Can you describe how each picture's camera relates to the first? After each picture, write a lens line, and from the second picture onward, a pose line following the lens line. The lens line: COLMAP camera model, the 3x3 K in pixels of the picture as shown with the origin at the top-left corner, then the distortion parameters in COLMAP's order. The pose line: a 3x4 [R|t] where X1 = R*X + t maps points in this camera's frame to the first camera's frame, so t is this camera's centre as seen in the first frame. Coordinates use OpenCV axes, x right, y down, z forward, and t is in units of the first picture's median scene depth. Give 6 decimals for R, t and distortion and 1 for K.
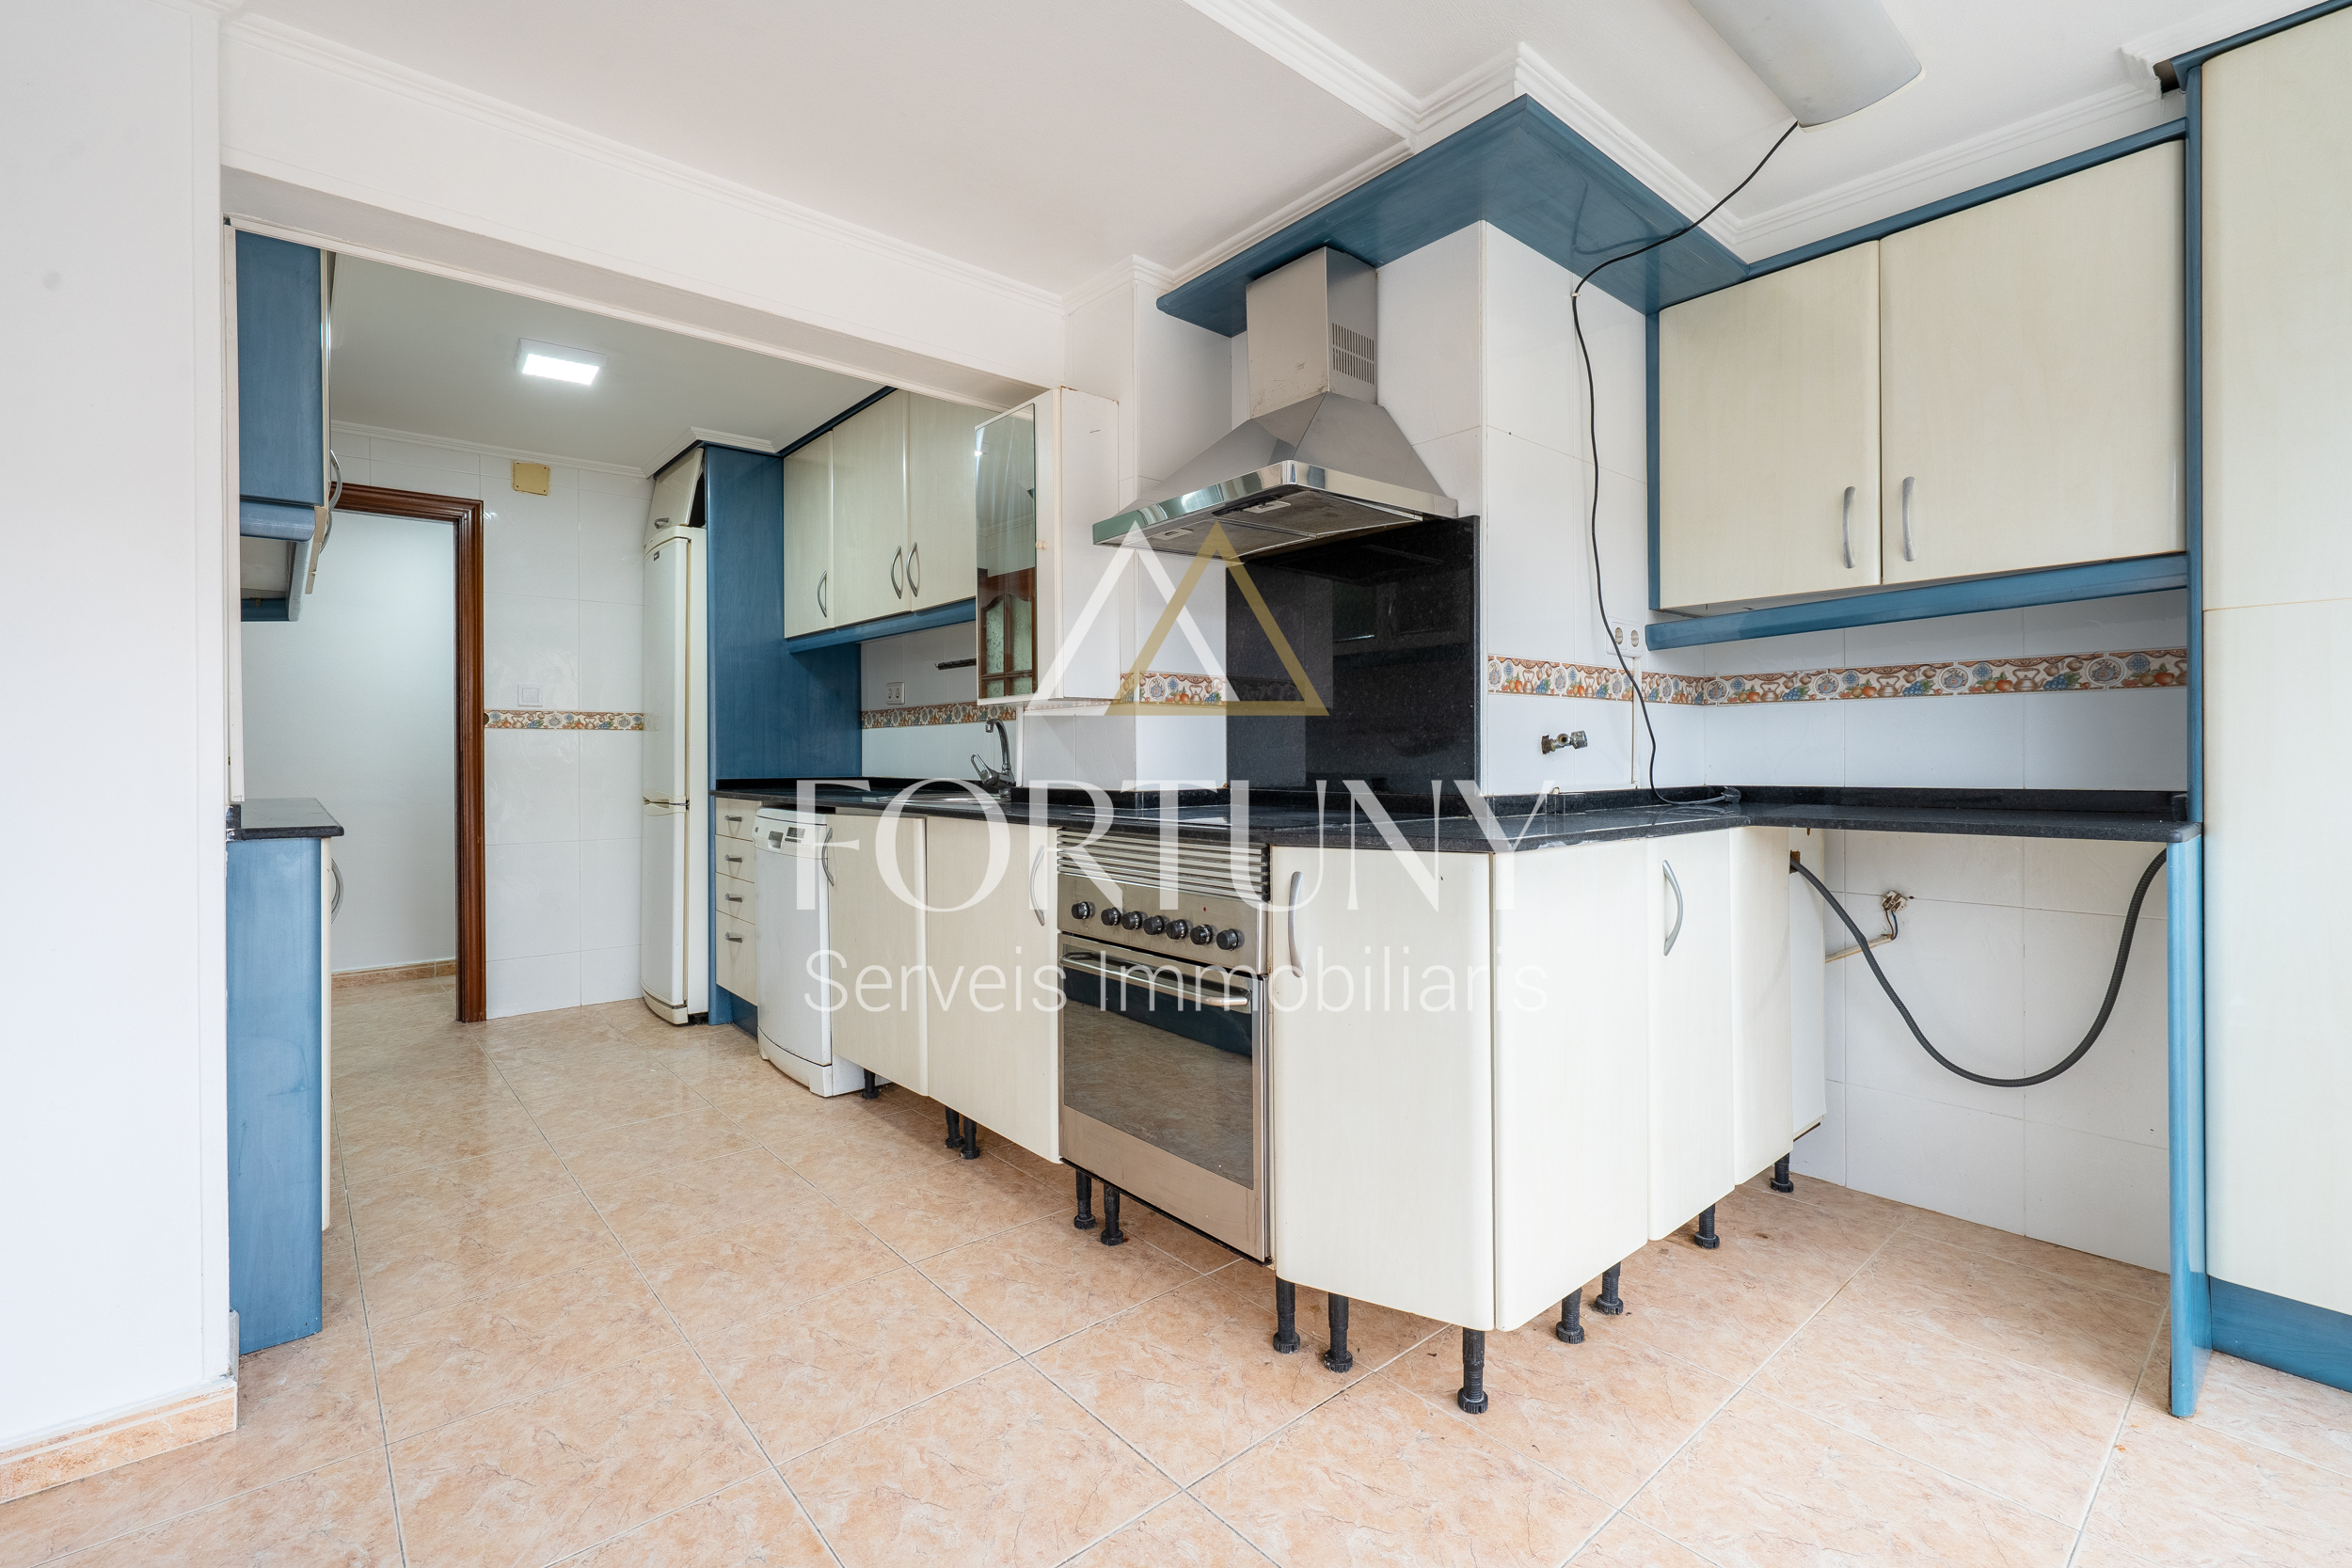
lens RADIAL K [[1029.6, 0, 1170.0], [0, 1029.6, 767.6], [0, 0, 1]] dist [0.001113, 0.000511]
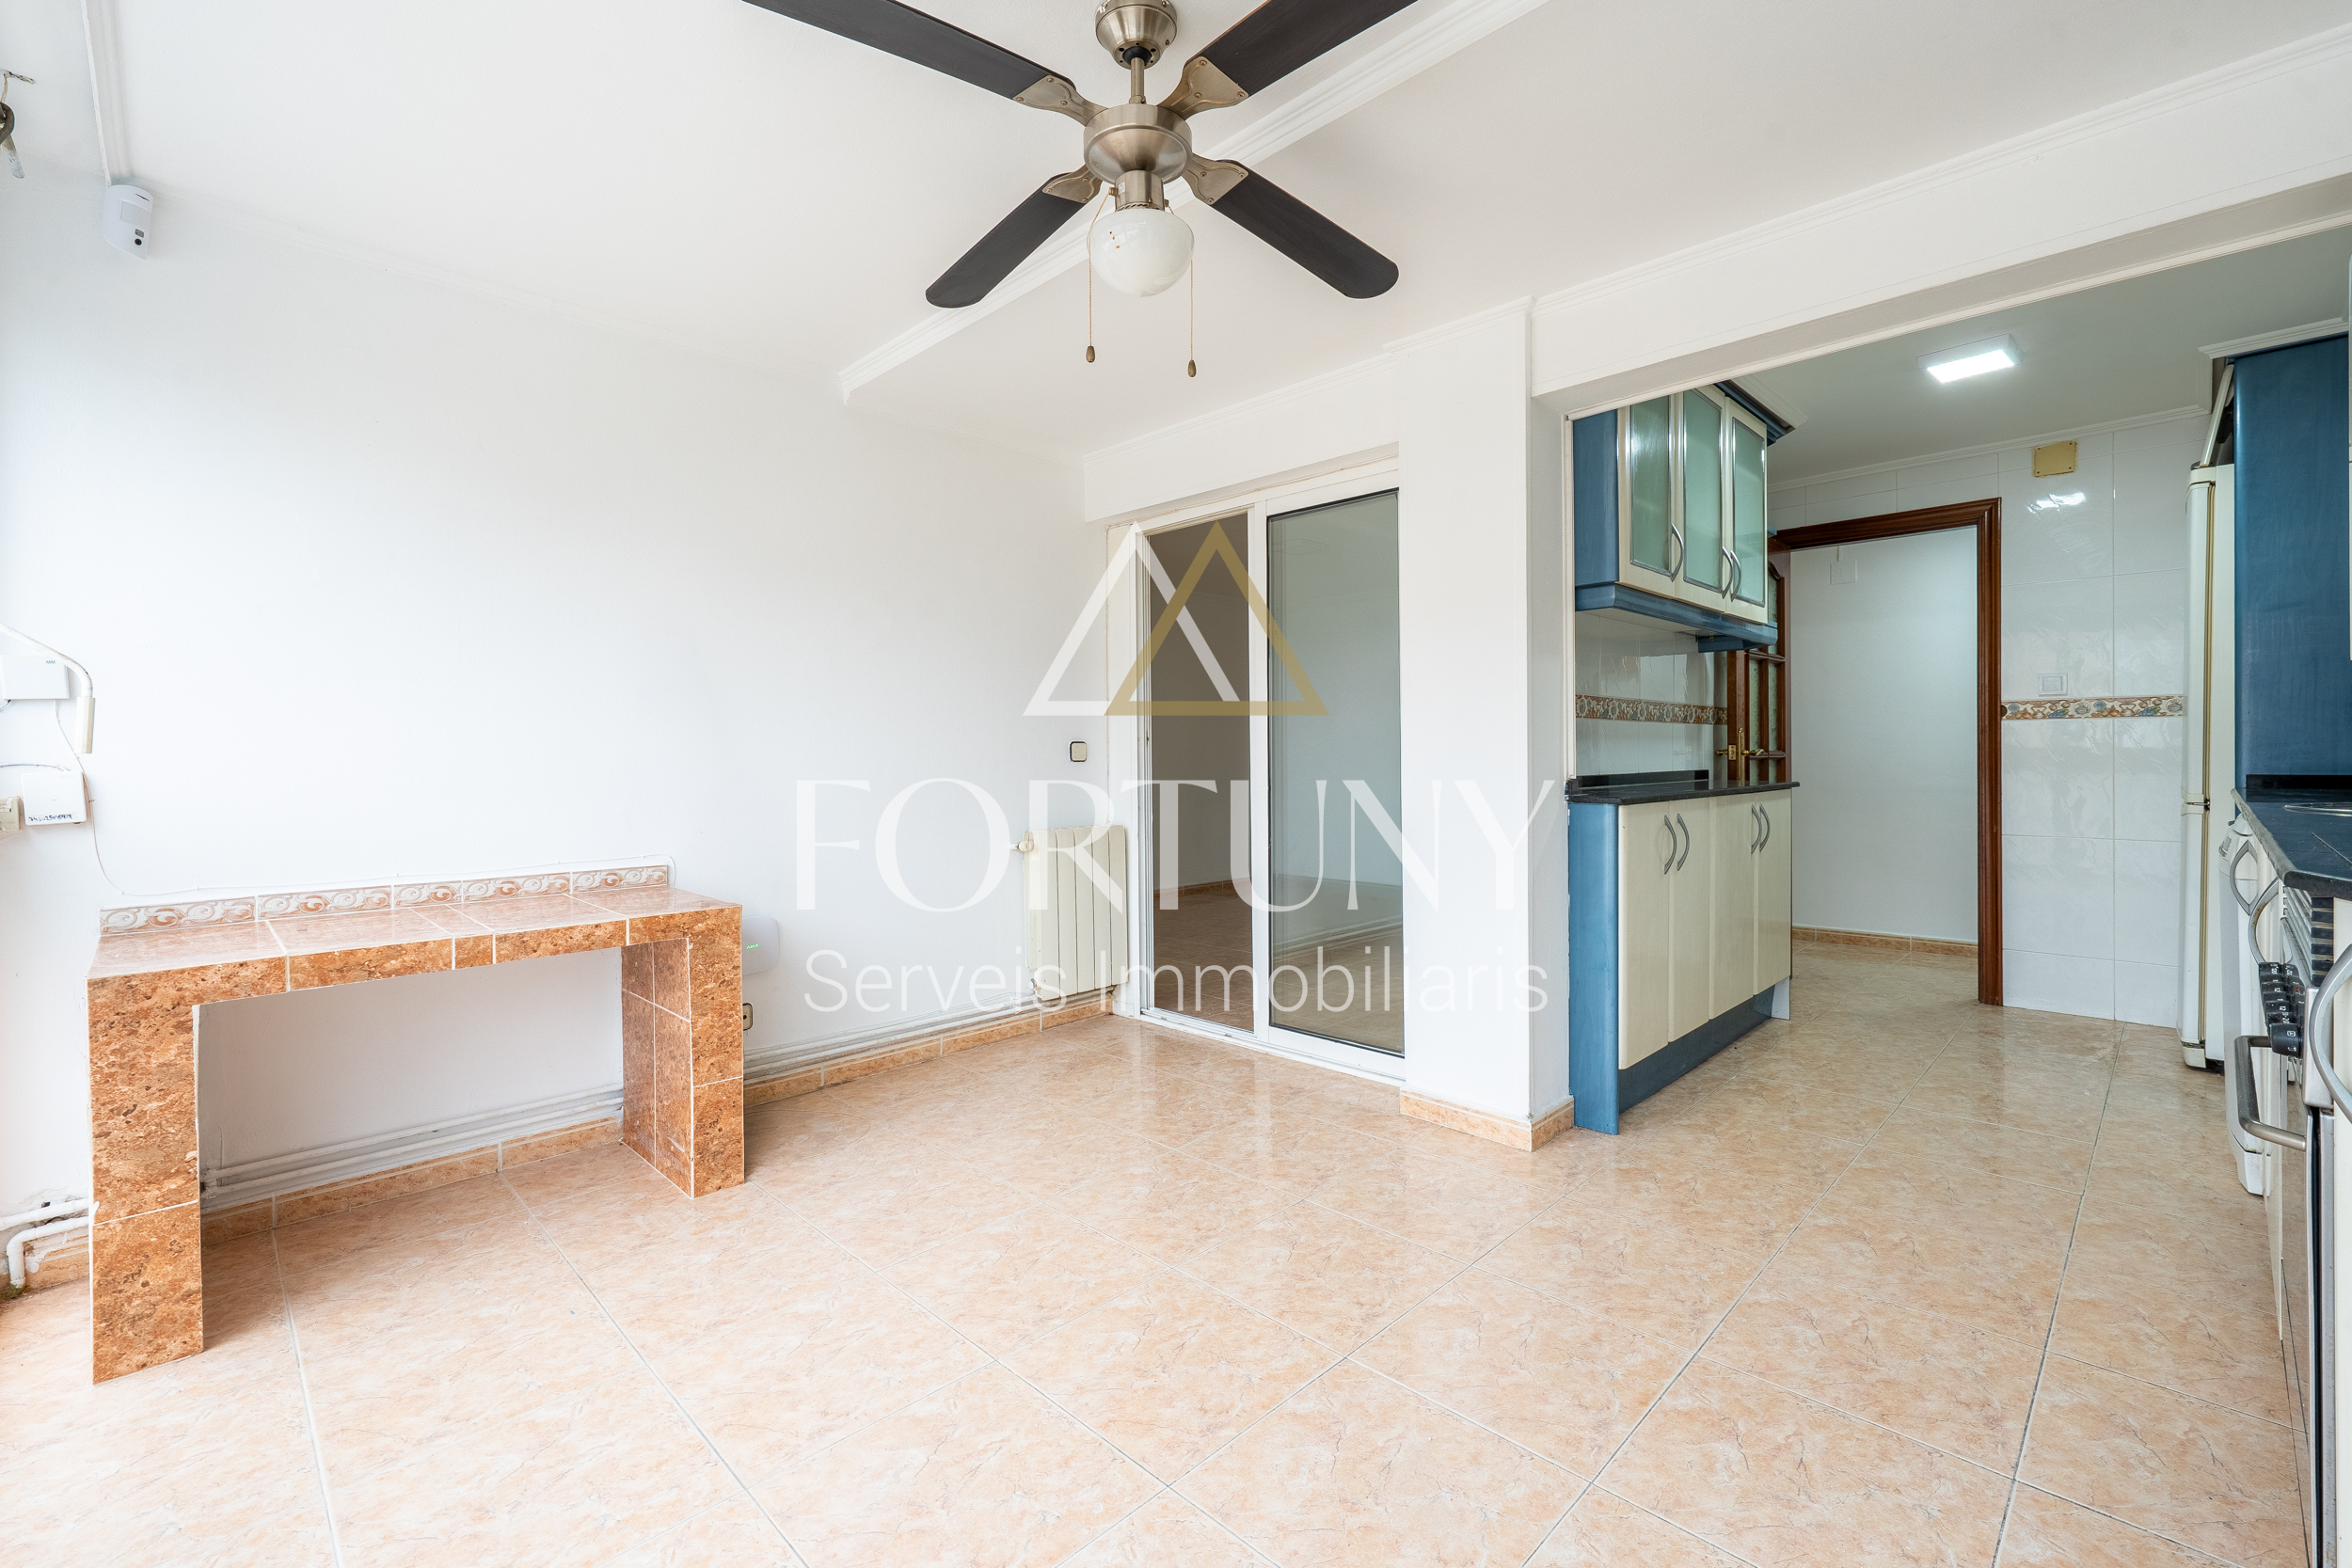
lens RADIAL K [[985.4, 0, 1189.8], [0, 985.4, 768.2], [0, 0, 1]] dist [-0.001451, -0.000120]
pose [[0.087575, 0.014305, -0.996055, 0.307155], [-0.004632, 0.999892, 0.013952, -0.000418], [0.996147, 0.003392, 0.087632, 0.149067]]
